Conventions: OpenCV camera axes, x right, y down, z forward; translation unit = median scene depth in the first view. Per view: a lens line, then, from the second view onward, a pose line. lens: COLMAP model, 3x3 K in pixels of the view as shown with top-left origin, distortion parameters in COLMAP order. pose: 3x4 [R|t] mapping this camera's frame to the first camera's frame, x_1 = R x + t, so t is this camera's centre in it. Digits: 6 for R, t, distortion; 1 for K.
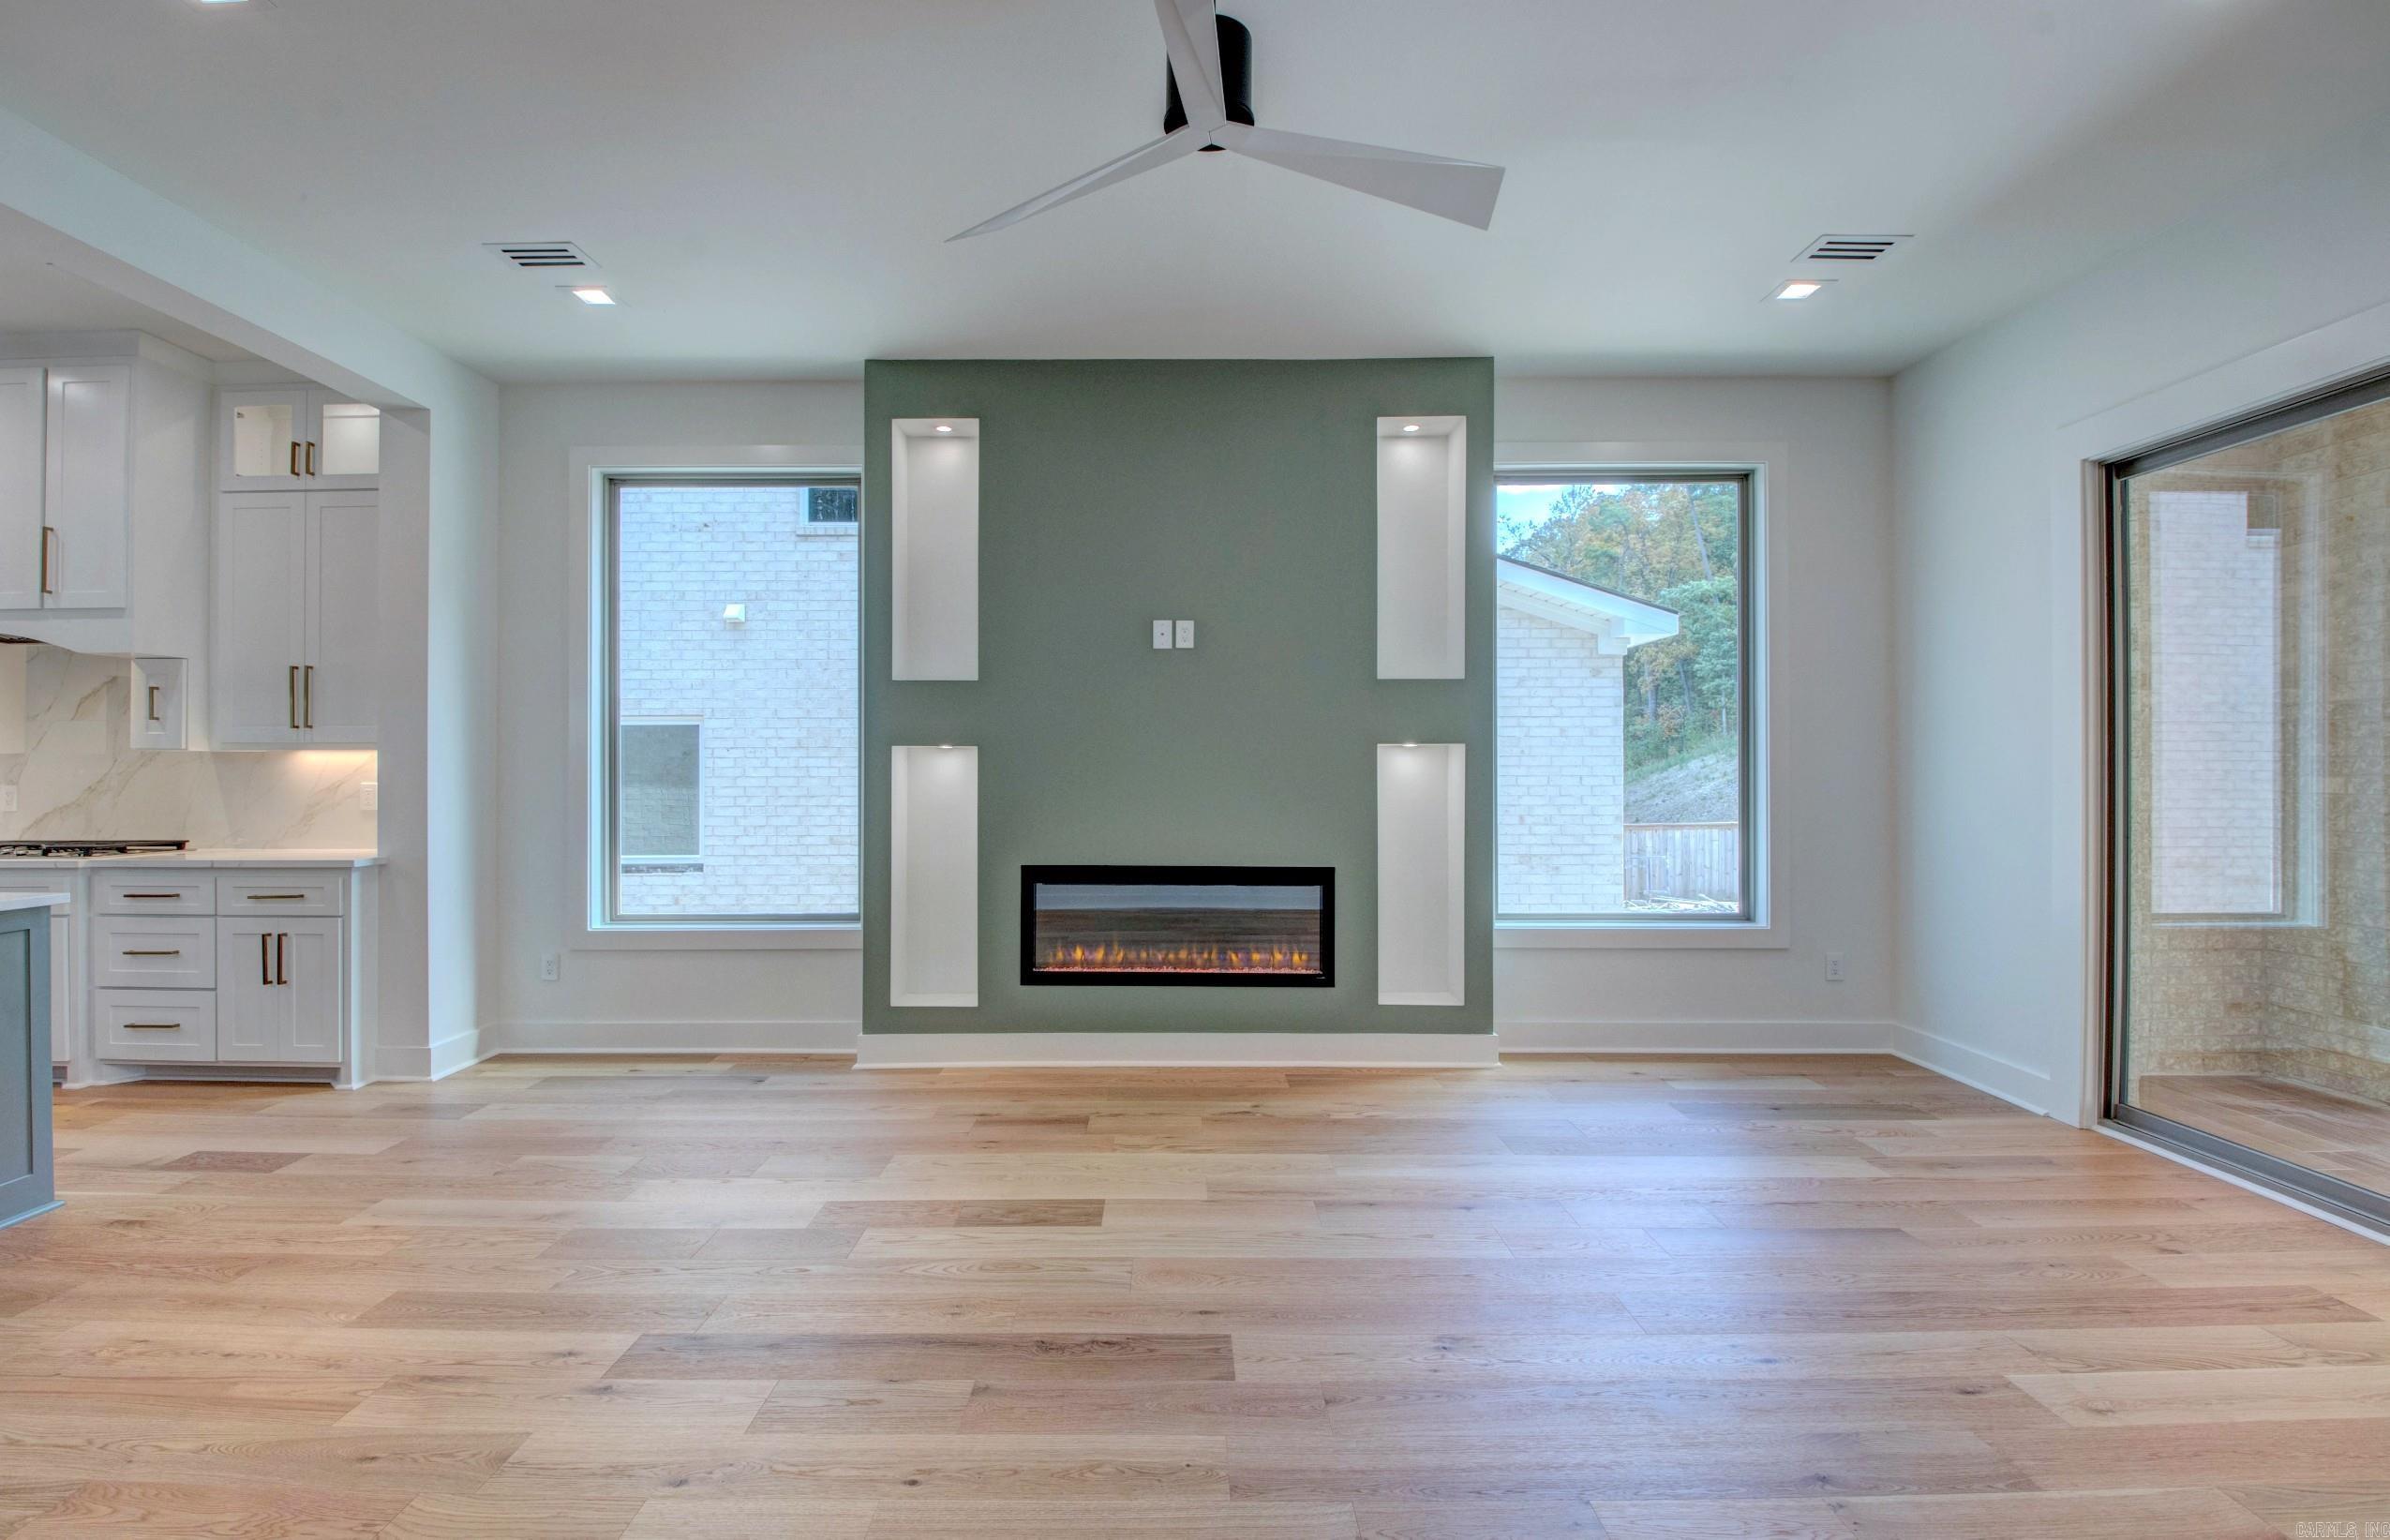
lens RADIAL K [[1122.7, 0, 1146.1], [0, 1122.7, 761.9], [0, 0, 1]] dist [0.019786, -0.030207]
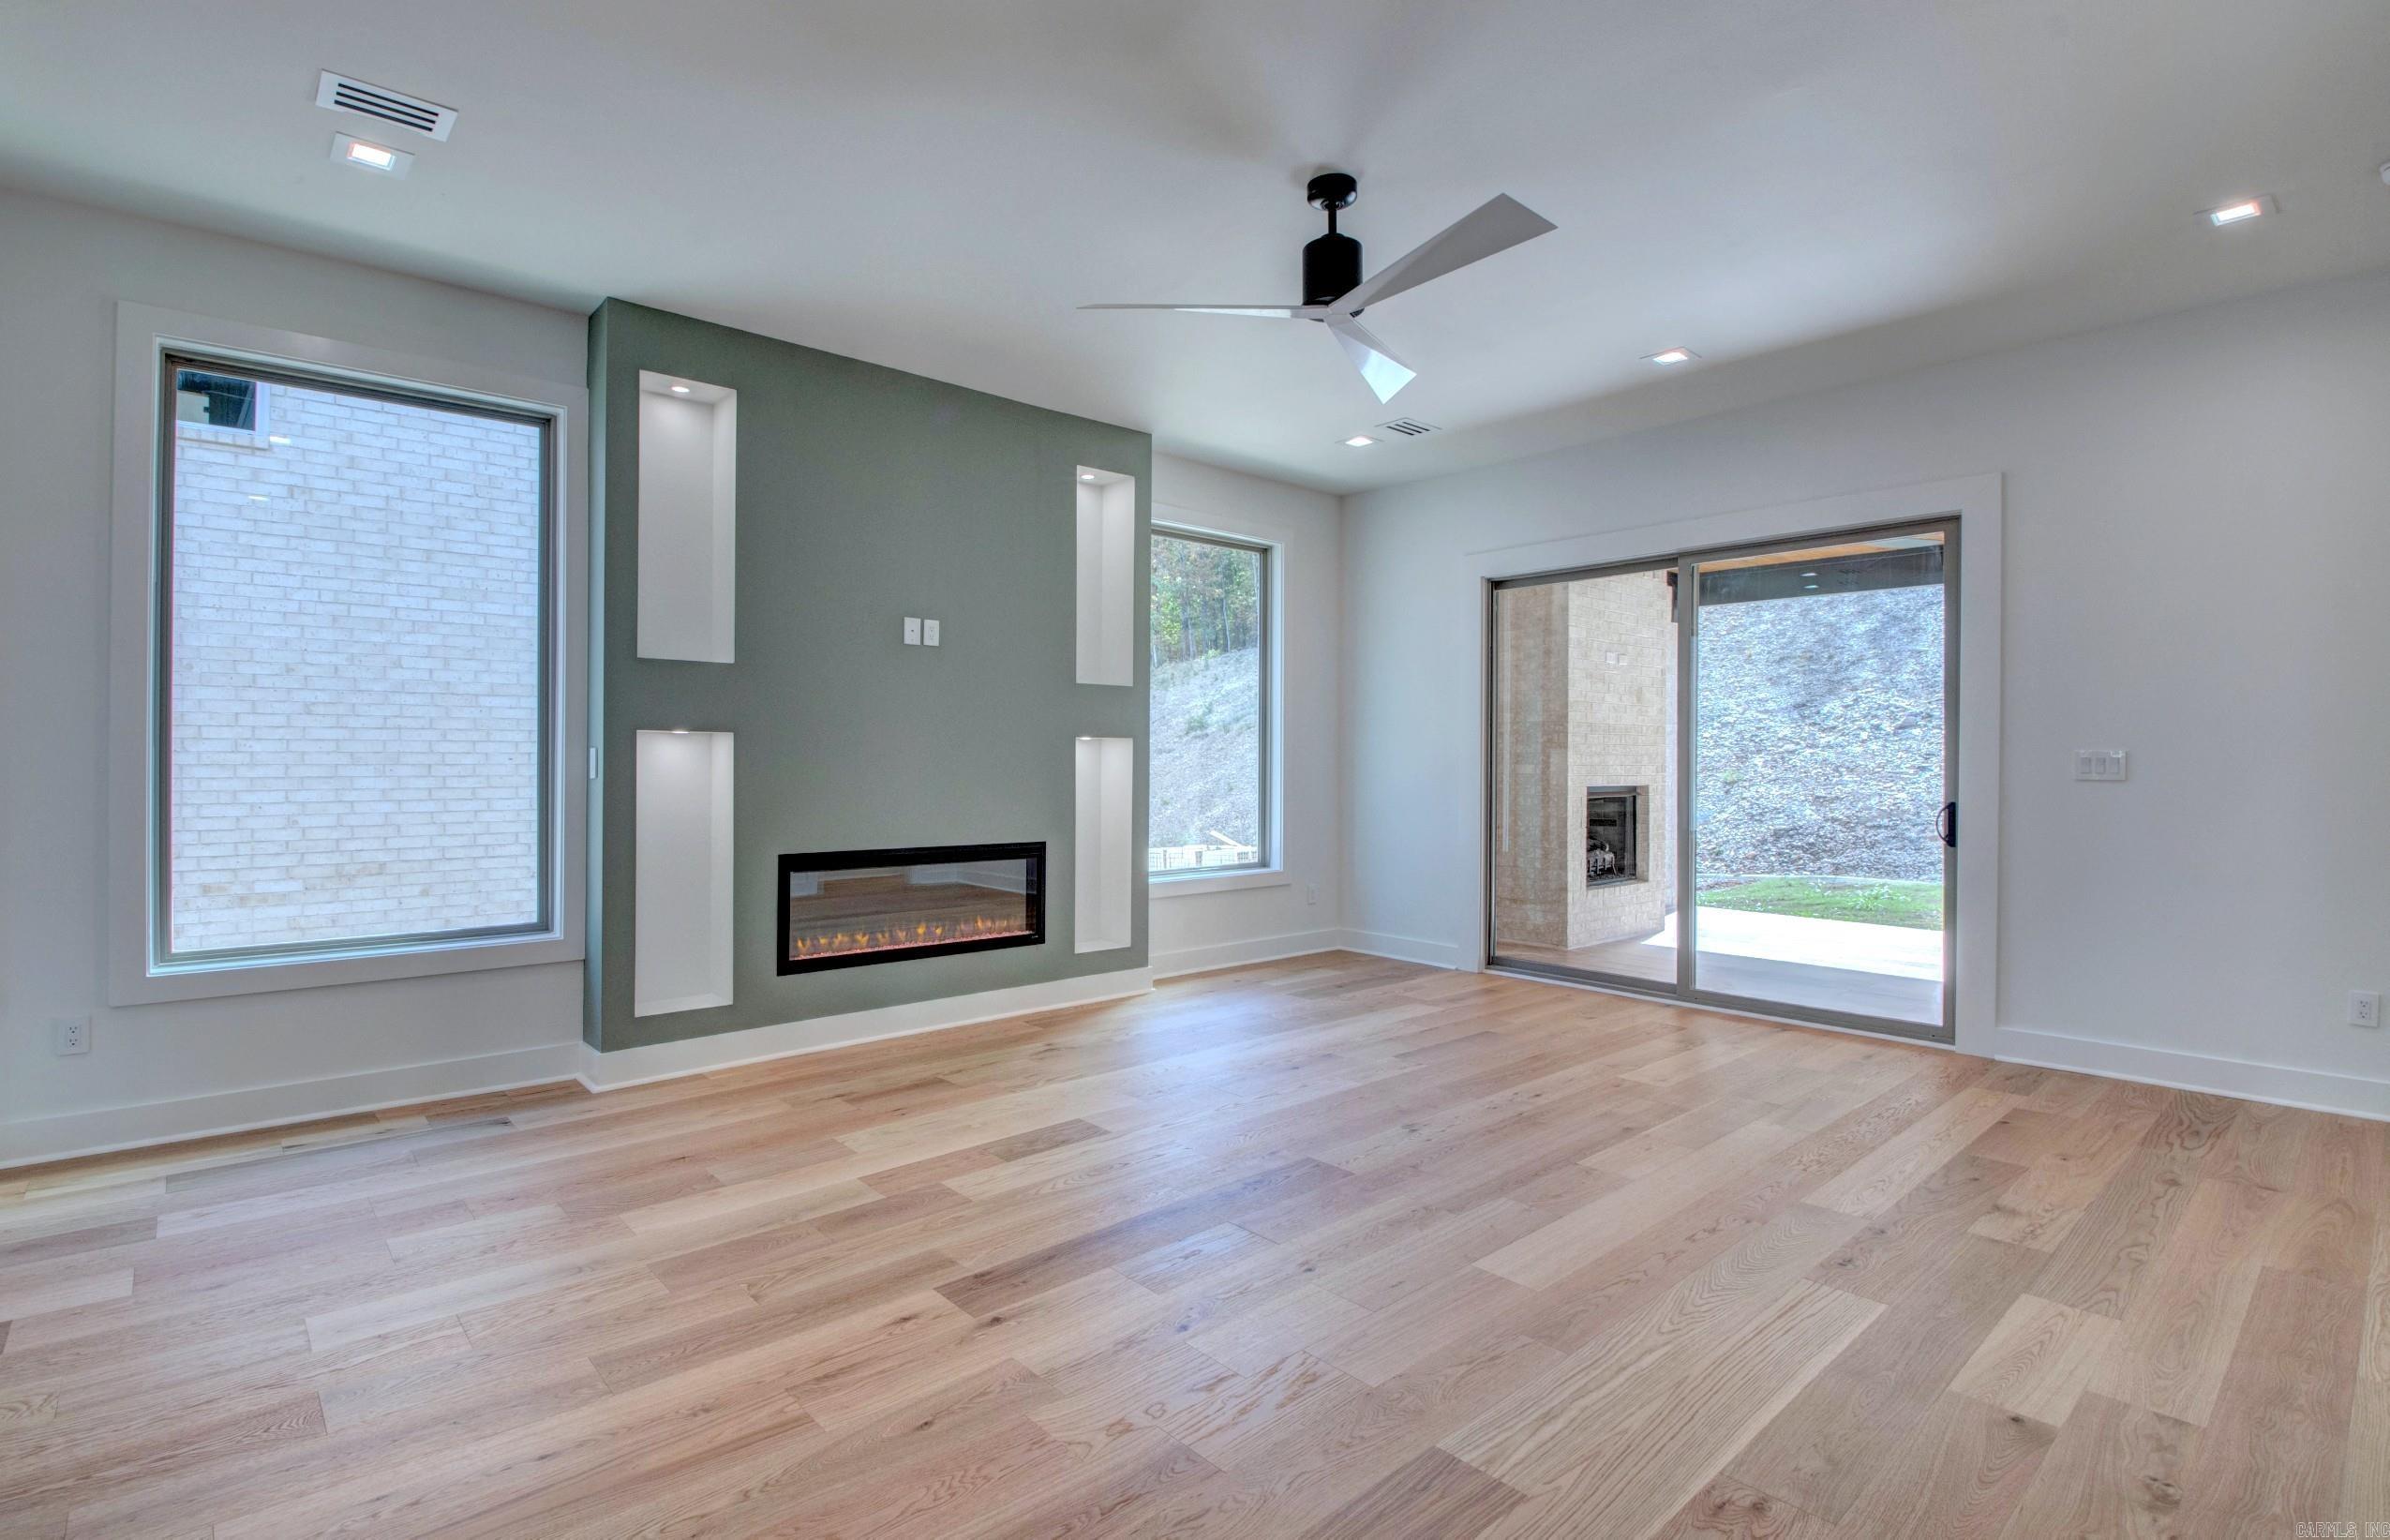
lens RADIAL K [[1126.1, 0, 1180.5], [0, 1126.1, 758.2], [0, 0, 1]] dist [0.002184, -0.015886]
pose [[0.741199, 0.004667, 0.671269, -0.518817], [-0.008210, 0.999964, 0.002113, 0.003218], [-0.671235, -0.007077, 0.741211, 0.034061]]
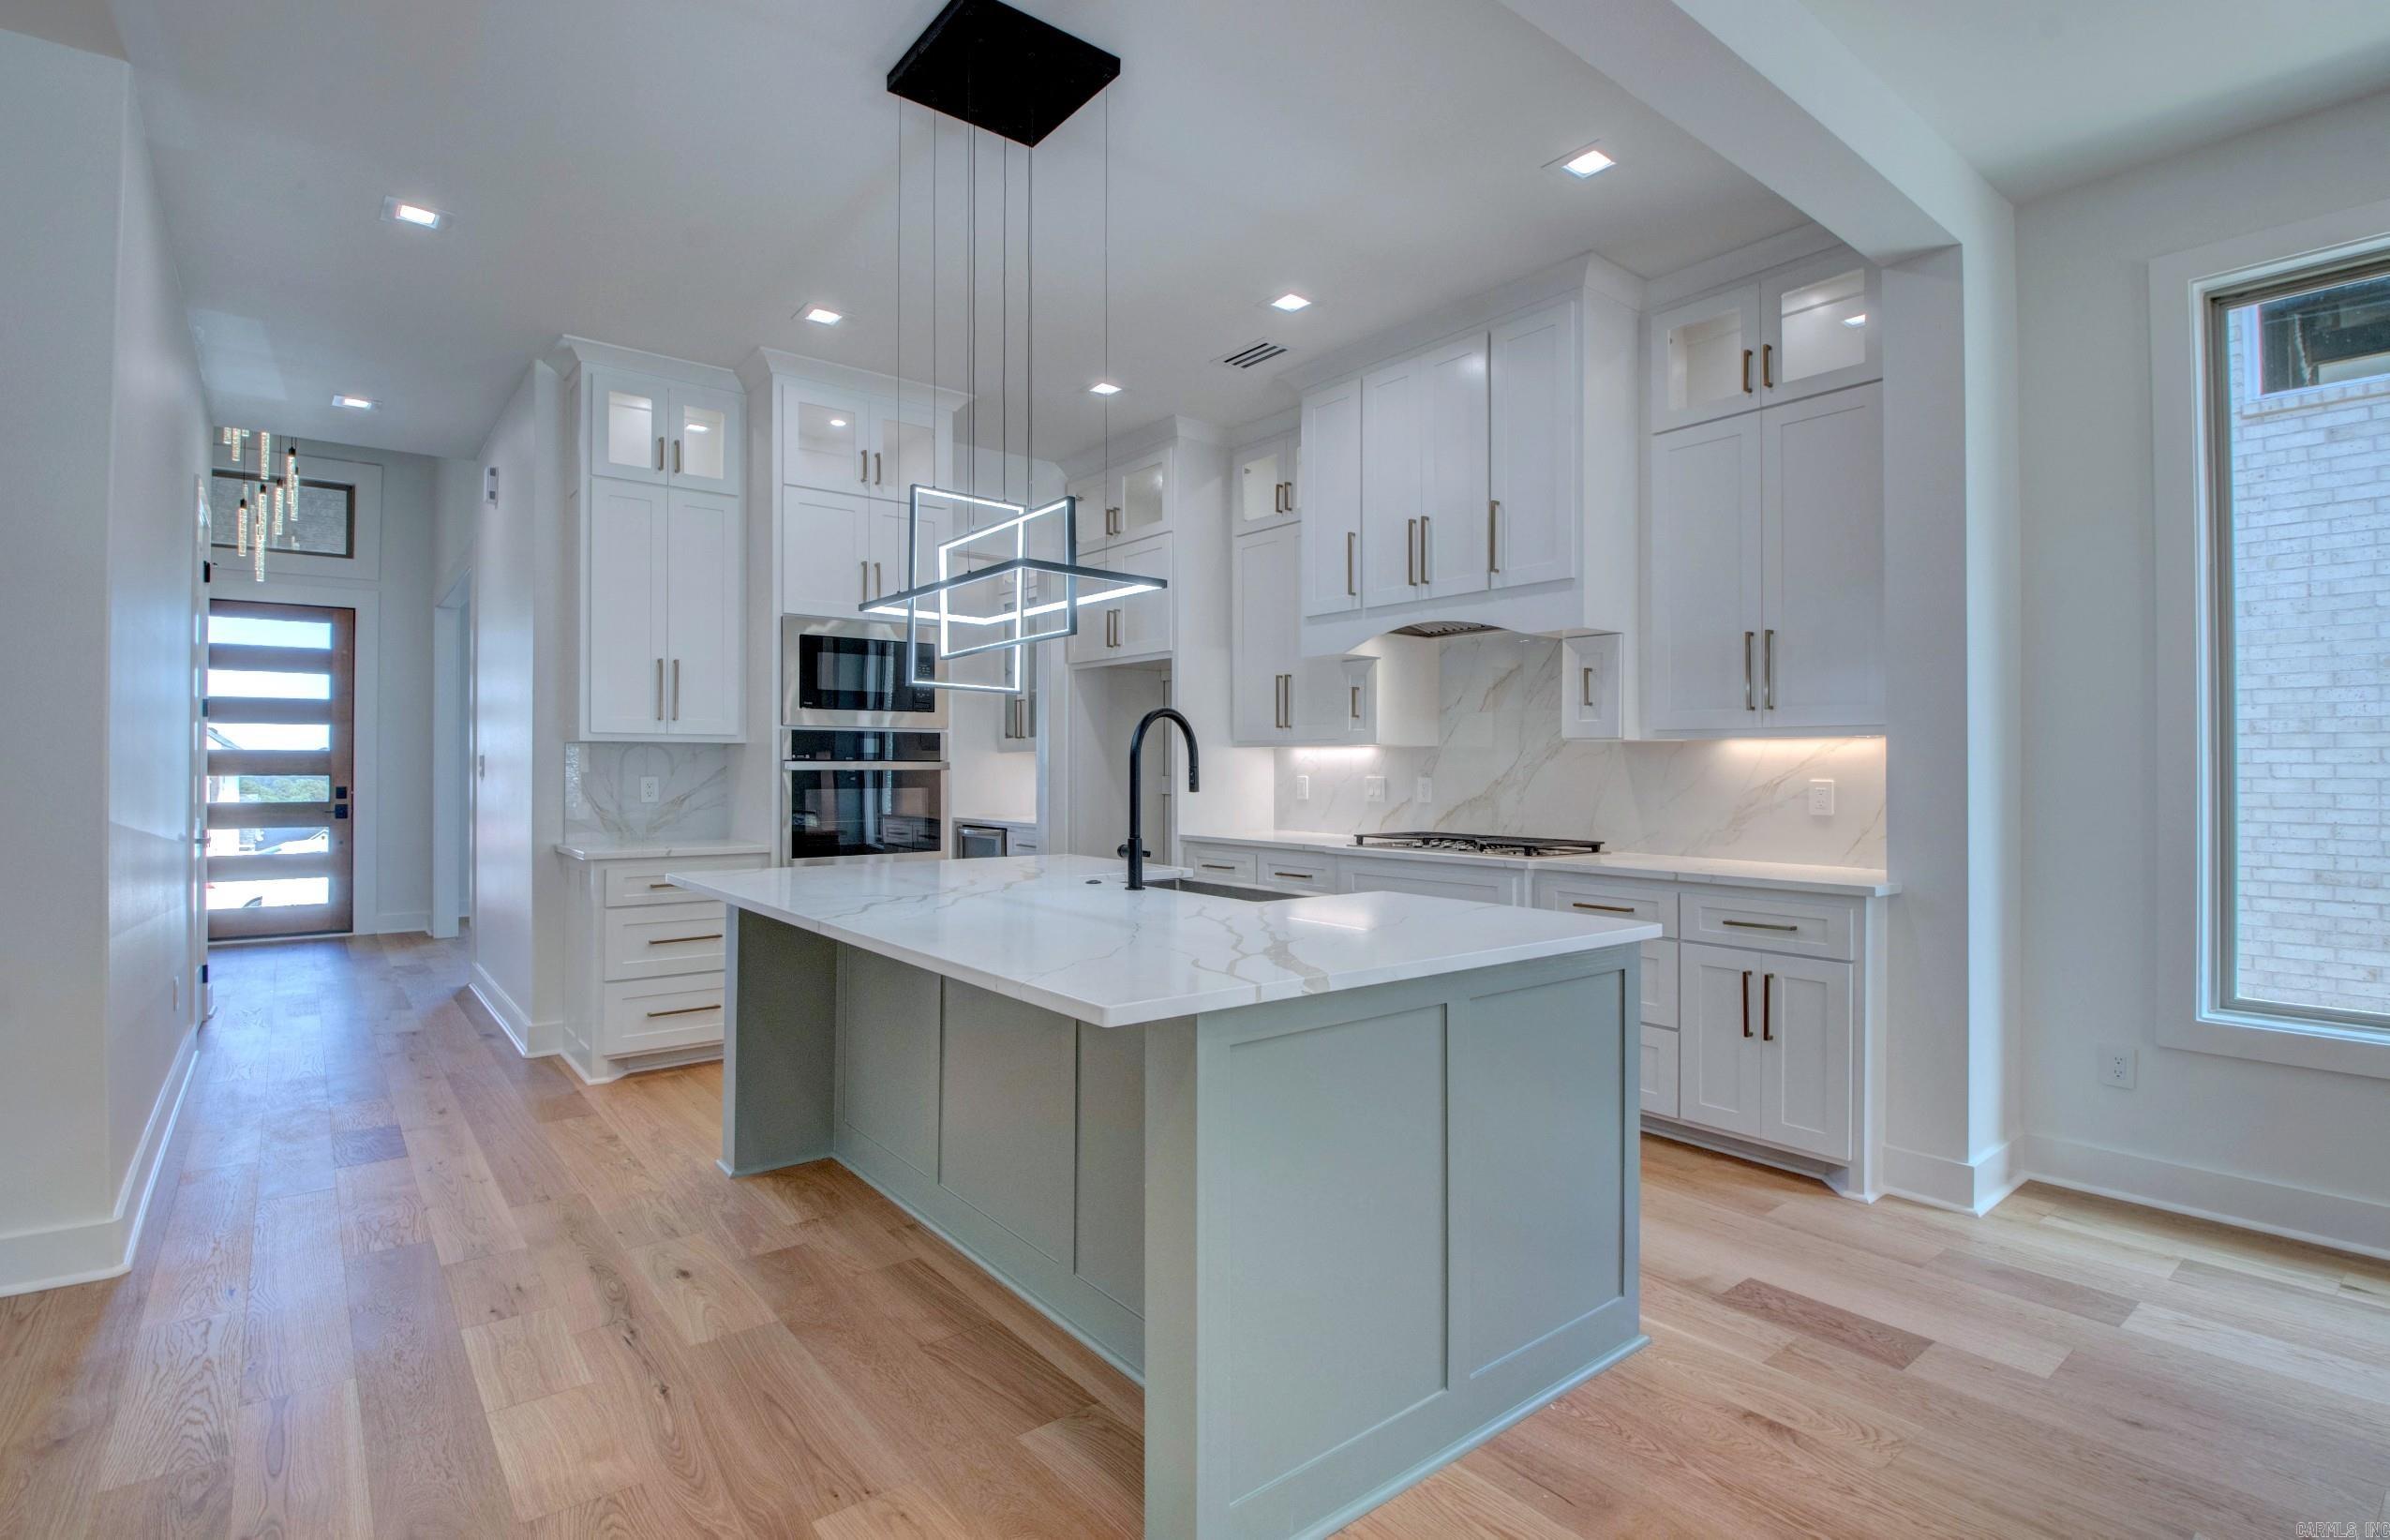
lens RADIAL K [[1126.1, 0, 1180.5], [0, 1126.1, 758.2], [0, 0, 1]] dist [0.002184, -0.015886]
pose [[0.632763, -0.000932, -0.774345, -0.400108], [-0.000174, 0.999999, -0.001347, 0.005337], [0.774345, 0.000987, 0.632763, 0.186640]]
